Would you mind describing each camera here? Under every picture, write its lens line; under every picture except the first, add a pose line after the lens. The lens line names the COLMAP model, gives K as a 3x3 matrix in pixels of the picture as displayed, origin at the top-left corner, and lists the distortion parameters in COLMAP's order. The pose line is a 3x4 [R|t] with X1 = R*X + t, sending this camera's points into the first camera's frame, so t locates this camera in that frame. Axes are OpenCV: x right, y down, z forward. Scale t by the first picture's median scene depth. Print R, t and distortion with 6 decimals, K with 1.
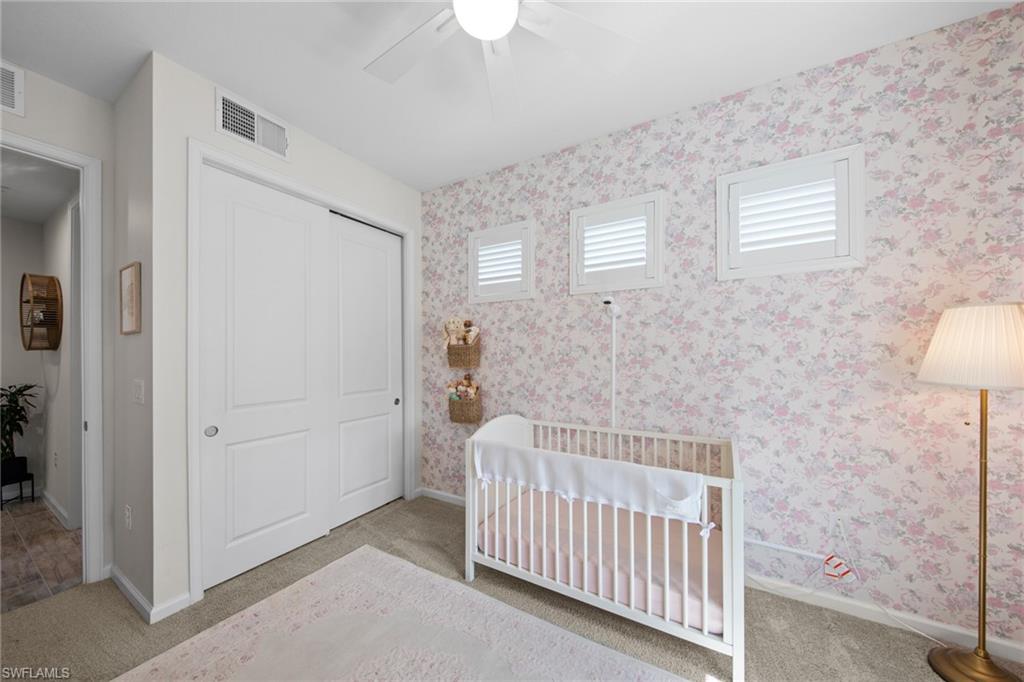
lens RADIAL K [[306.9, 0, 512.1], [0, 306.9, 366.8], [0, 0, 1]] dist [0.000123, -0.000018]
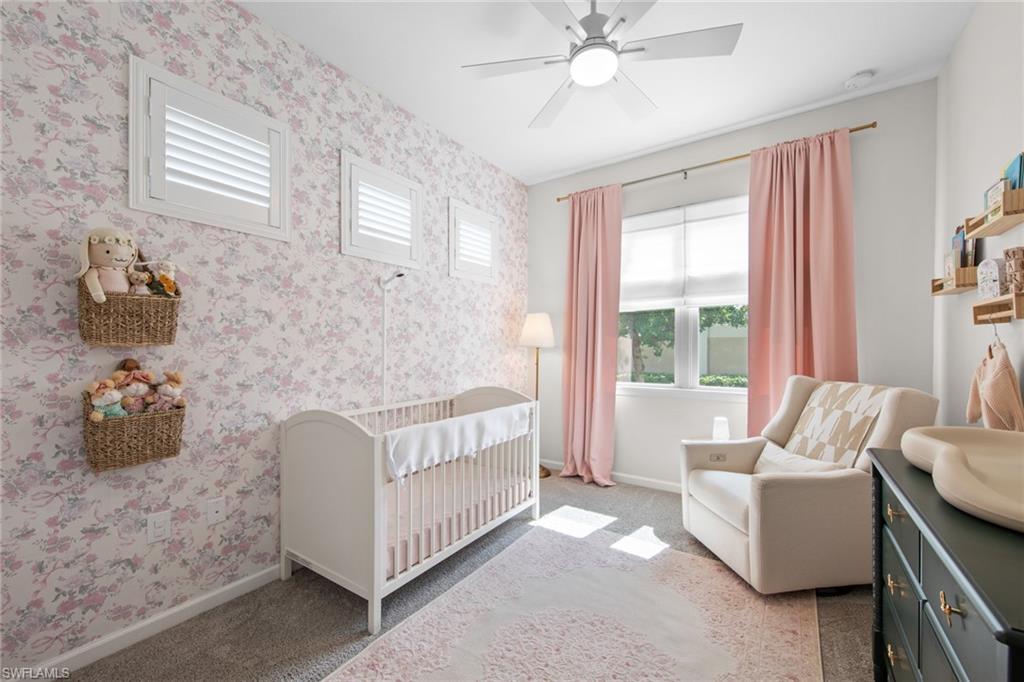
lens RADIAL K [[398.4, 0, 514.7], [0, 398.4, 334.6], [0, 0, 1]] dist [0.000008, 0.000025]
pose [[0.115369, 0.002970, 0.993318, -0.761973], [-0.011211, 0.999936, -0.001688, -0.021507], [-0.993259, -0.010942, 0.115395, 0.396261]]
